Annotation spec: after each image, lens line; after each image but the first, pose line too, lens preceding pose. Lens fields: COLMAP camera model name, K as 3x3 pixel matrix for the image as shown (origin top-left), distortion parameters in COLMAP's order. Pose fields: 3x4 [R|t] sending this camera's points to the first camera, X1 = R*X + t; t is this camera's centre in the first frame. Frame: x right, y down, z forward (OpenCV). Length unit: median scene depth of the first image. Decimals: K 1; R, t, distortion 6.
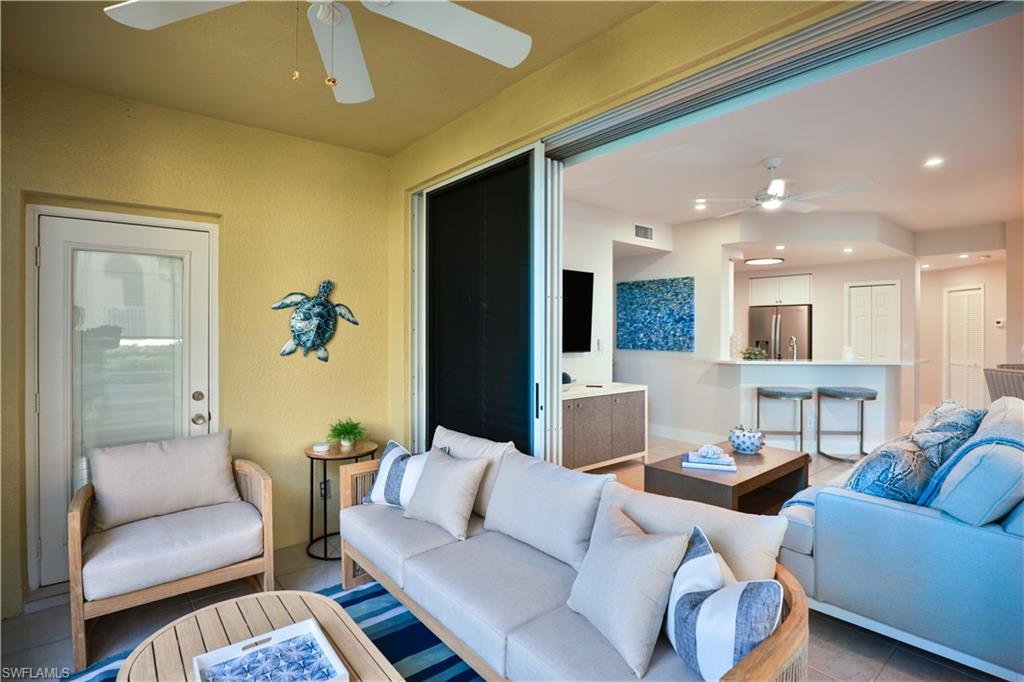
lens RADIAL K [[515.2, 0, 515.7], [0, 515.2, 330.4], [0, 0, 1]] dist [-0.034205, 0.005521]
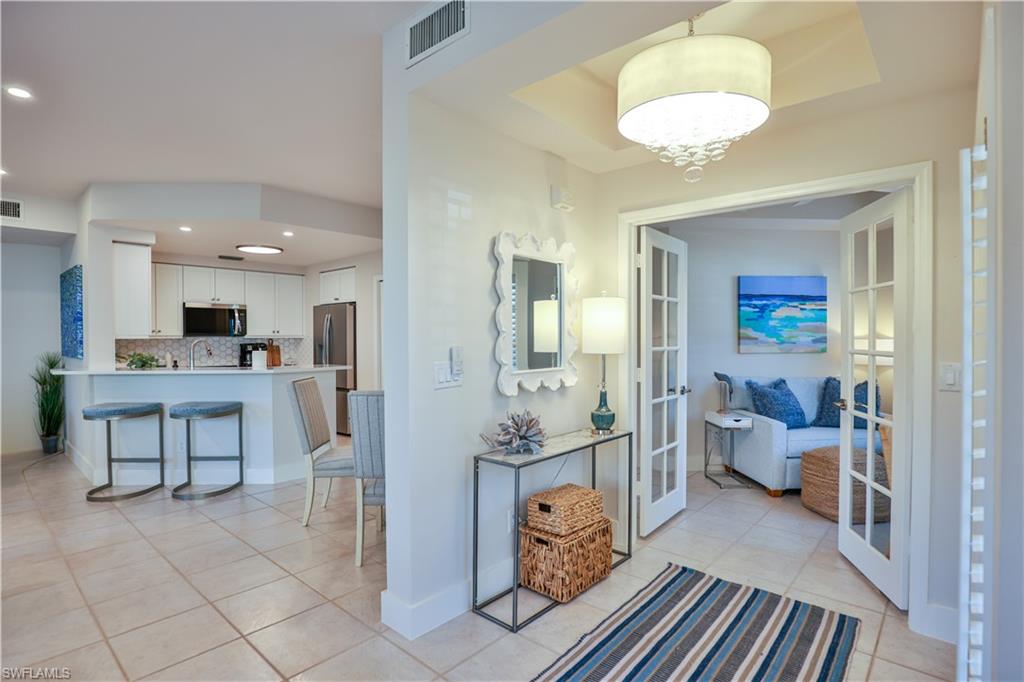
lens RADIAL K [[515.2, 0, 525.0], [0, 515.2, 345.3], [0, 0, 1]] dist [-0.034205, 0.005521]
pose [[0.988633, -0.009670, 0.150038, 0.892893], [0.006881, 0.999794, 0.019095, 0.009603], [-0.150191, -0.017846, 0.988496, 0.119398]]
